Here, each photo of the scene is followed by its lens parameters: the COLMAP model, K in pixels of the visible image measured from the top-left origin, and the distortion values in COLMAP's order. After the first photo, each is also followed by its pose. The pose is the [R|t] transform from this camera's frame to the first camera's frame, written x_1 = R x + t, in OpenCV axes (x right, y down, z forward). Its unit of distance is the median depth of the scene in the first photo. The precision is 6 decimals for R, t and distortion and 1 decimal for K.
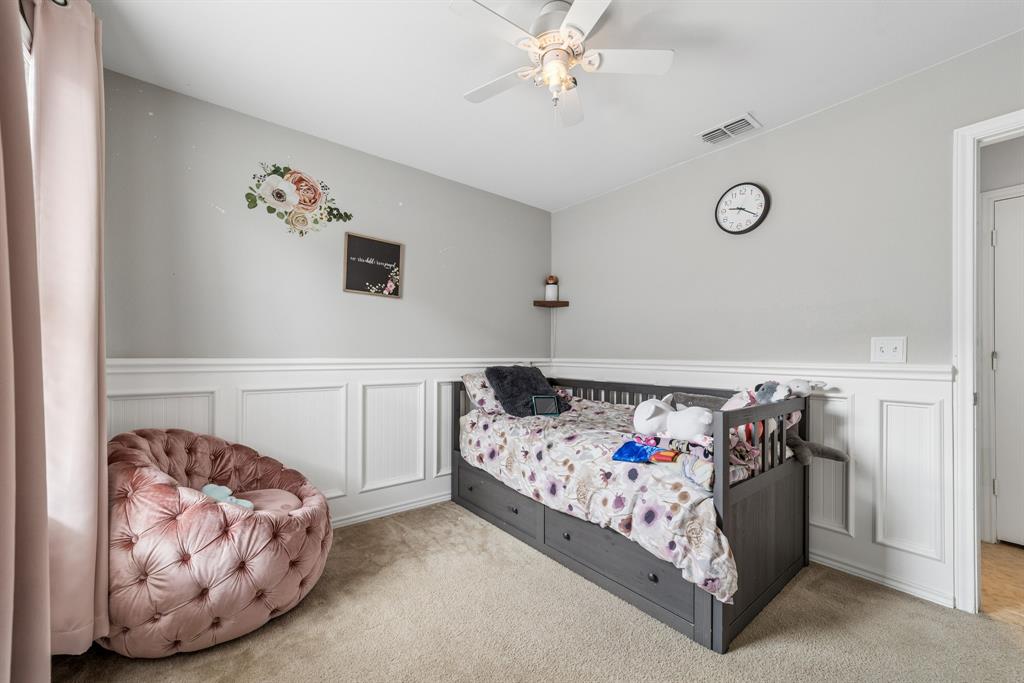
lens RADIAL K [[396.8, 0, 516.9], [0, 396.8, 354.3], [0, 0, 1]] dist [-0.017483, 0.007553]
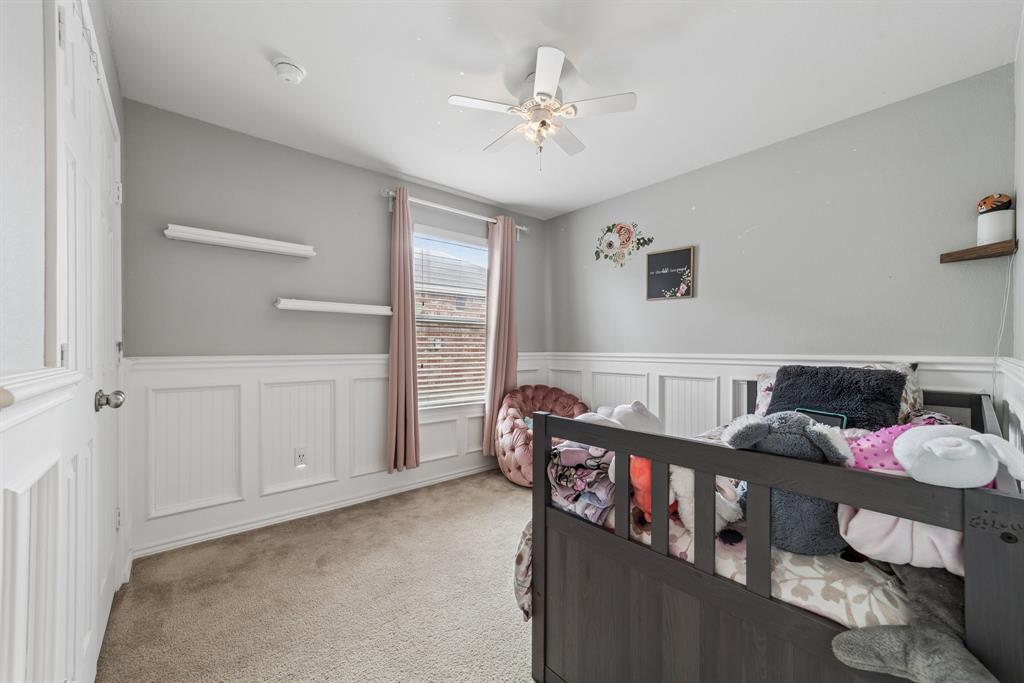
lens RADIAL K [[396.8, 0, 512.5], [0, 396.8, 347.4], [0, 0, 1]] dist [-0.017483, 0.007553]
pose [[0.024726, -0.007889, -0.999663, 0.831323], [-0.002326, 0.999966, -0.007949, 0.003306], [0.999692, 0.002522, 0.024707, 0.539019]]
